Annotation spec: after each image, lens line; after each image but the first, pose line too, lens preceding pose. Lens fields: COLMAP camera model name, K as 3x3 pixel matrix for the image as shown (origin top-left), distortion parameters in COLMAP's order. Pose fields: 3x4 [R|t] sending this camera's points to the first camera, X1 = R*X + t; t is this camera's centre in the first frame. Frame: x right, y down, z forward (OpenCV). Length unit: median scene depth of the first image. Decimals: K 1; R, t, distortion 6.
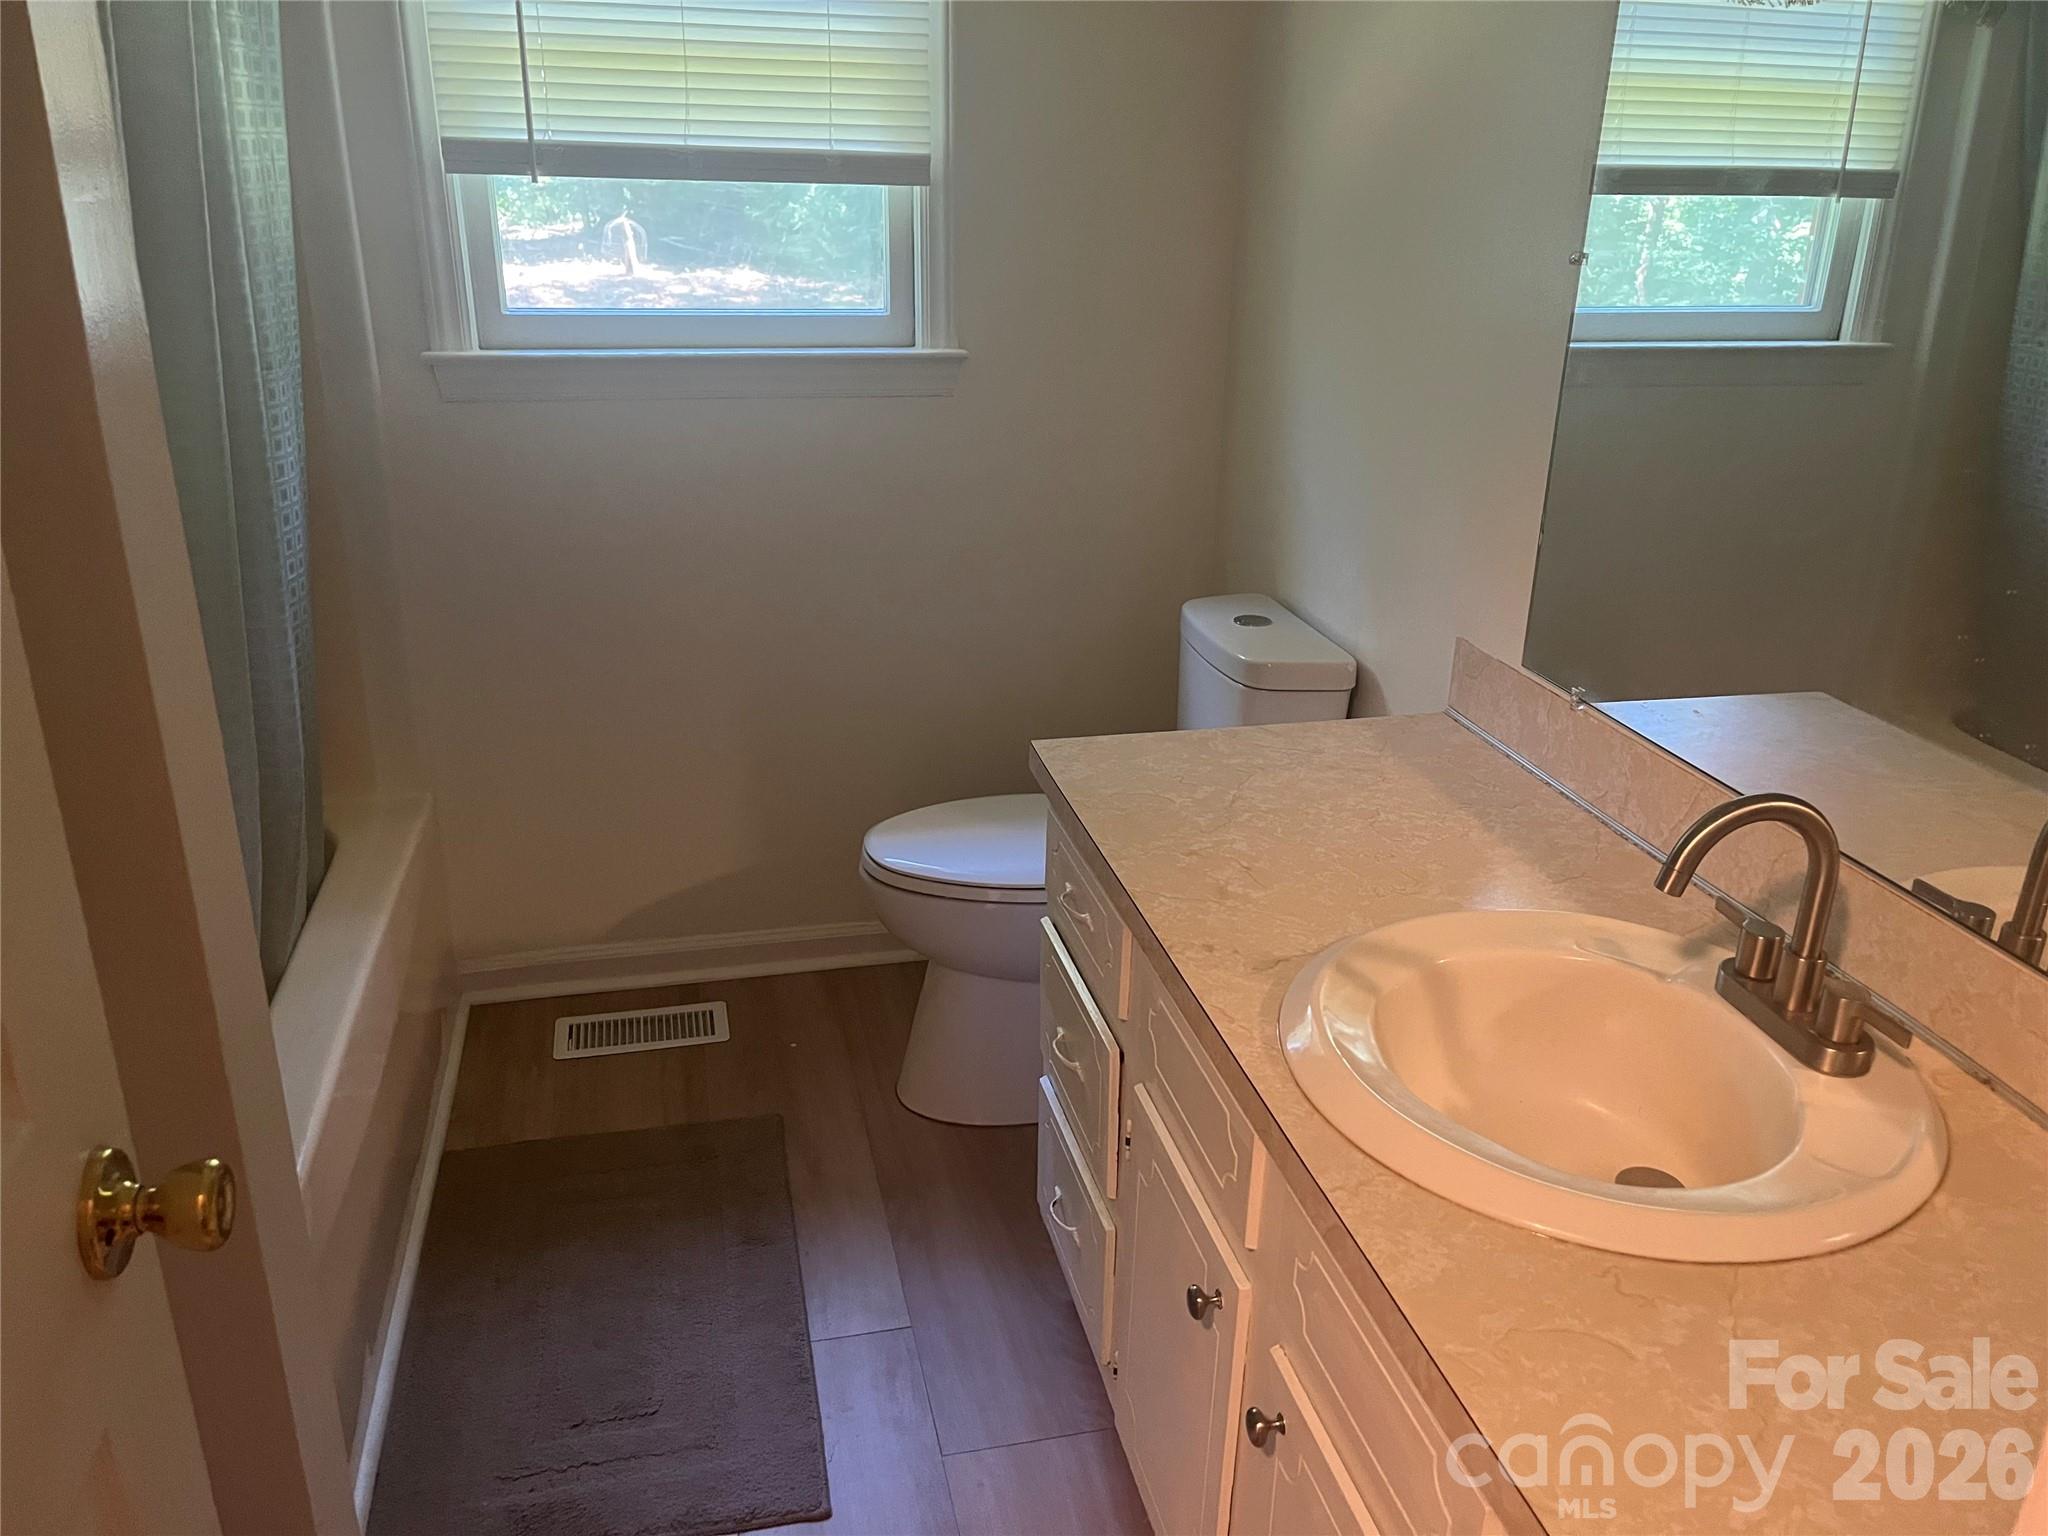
lens RADIAL K [[1574.9, 0, 1023.6], [0, 1574.9, 769.0], [0, 0, 1]] dist [0.060546, -0.081459]
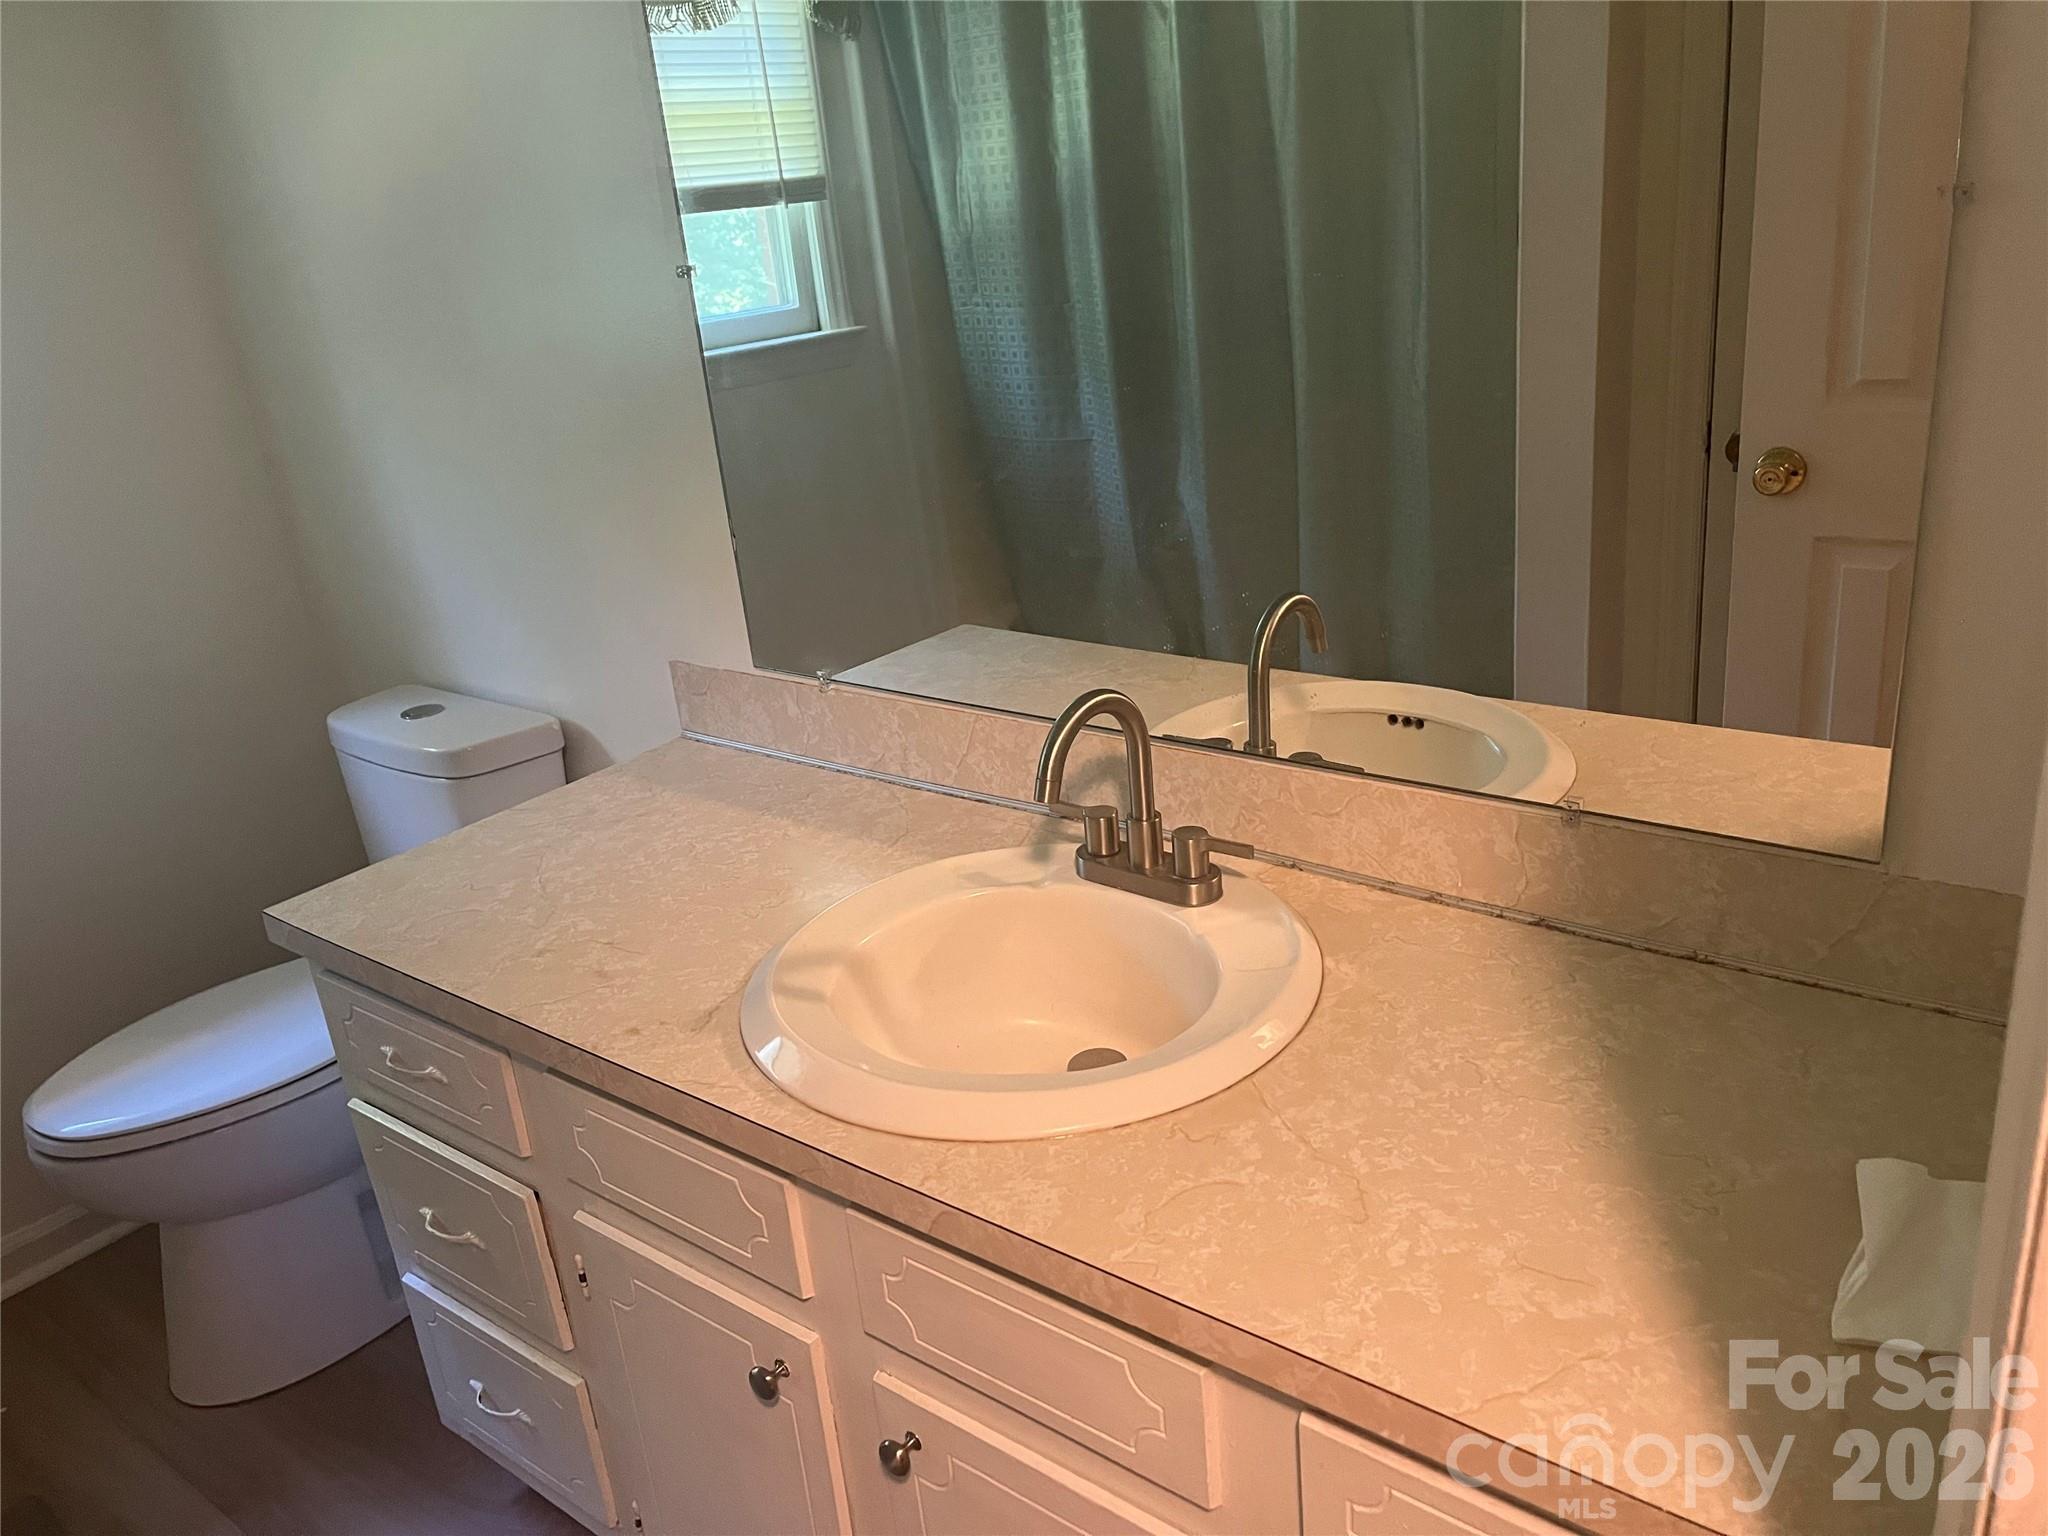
lens RADIAL K [[1583.7, 0, 1024.0], [0, 1583.7, 768.0], [0, 0, 1]] dist [0.116957, -0.336231]
pose [[0.768499, -0.305121, 0.562415, -0.160372], [0.324440, 0.943423, 0.068502, -0.018940], [-0.551496, 0.129826, 0.824013, 0.071220]]
